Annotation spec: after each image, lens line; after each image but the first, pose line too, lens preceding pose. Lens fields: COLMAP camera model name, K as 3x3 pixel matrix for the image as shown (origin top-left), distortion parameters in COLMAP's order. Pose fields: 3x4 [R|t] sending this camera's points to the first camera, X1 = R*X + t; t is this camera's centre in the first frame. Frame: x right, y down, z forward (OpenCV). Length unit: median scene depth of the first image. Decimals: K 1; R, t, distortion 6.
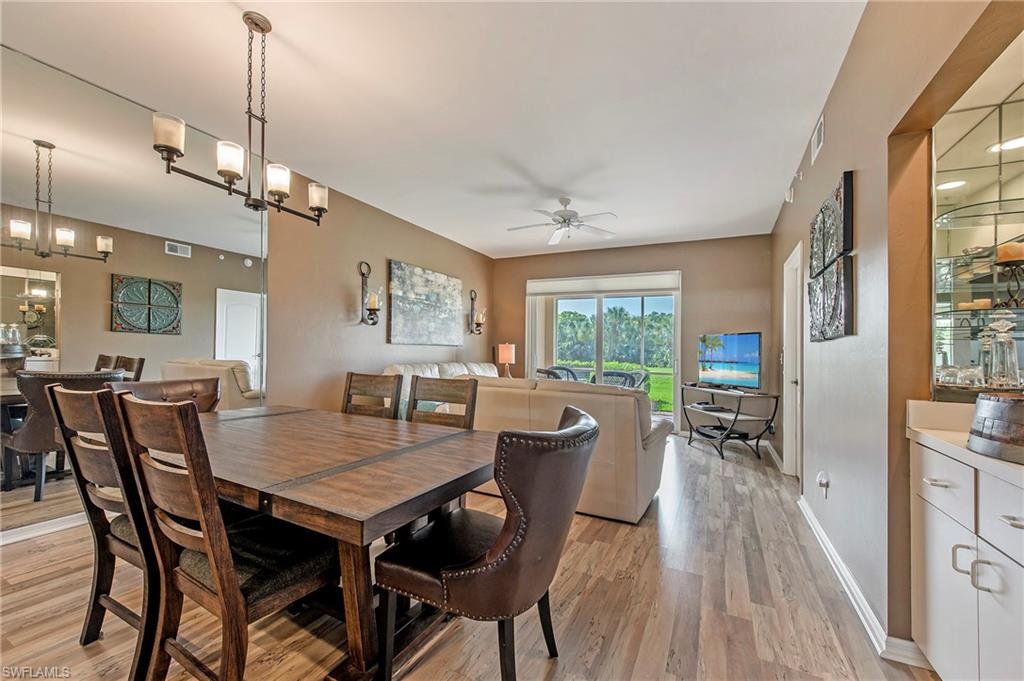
lens RADIAL K [[407.1, 0, 507.3], [0, 407.1, 342.8], [0, 0, 1]] dist [-0.001177, -0.000235]
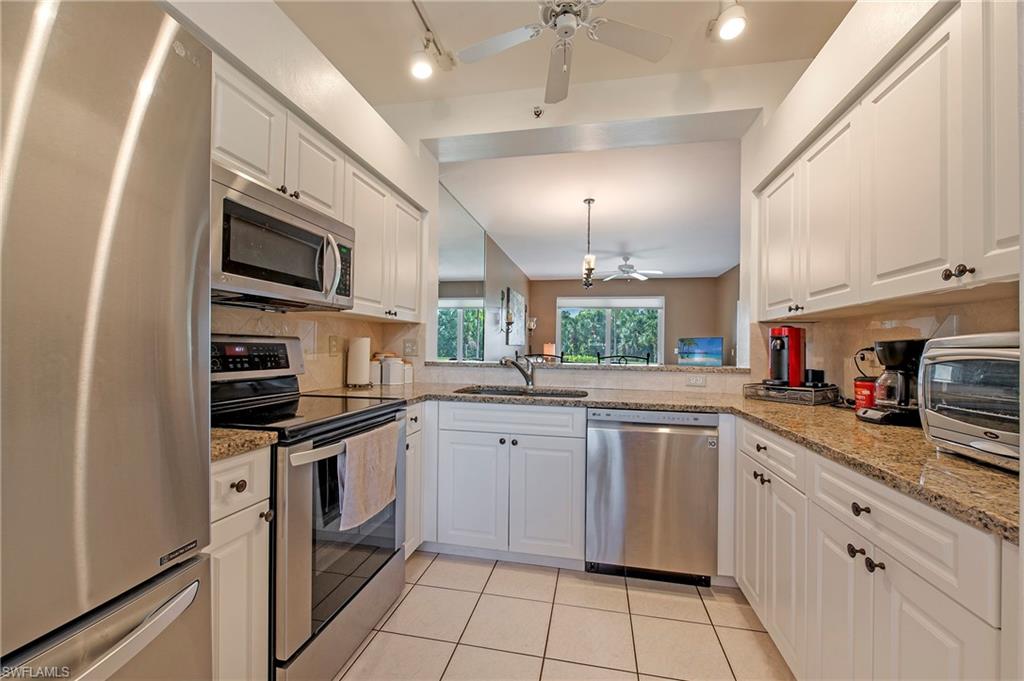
lens RADIAL K [[405.7, 0, 515.5], [0, 405.7, 339.0], [0, 0, 1]] dist [0.001485, -0.003988]
pose [[0.960169, -0.001833, 0.279415, -0.560835], [-0.000234, 0.999973, 0.007363, -0.025920], [-0.279421, -0.007135, 0.960142, -0.340087]]
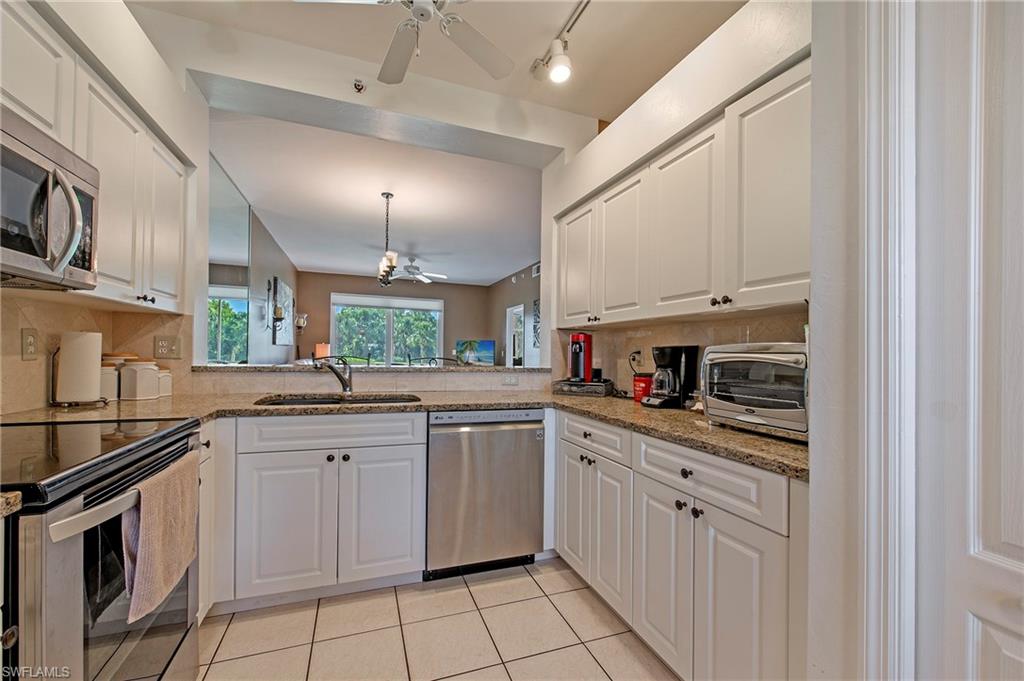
lens RADIAL K [[407.1, 0, 507.3], [0, 407.1, 342.8], [0, 0, 1]] dist [-0.001177, -0.000235]
pose [[0.674691, 0.009688, 0.738037, -0.607083], [-0.023405, 0.999692, 0.008274, -0.026043], [-0.737729, -0.022856, 0.674709, -0.301010]]
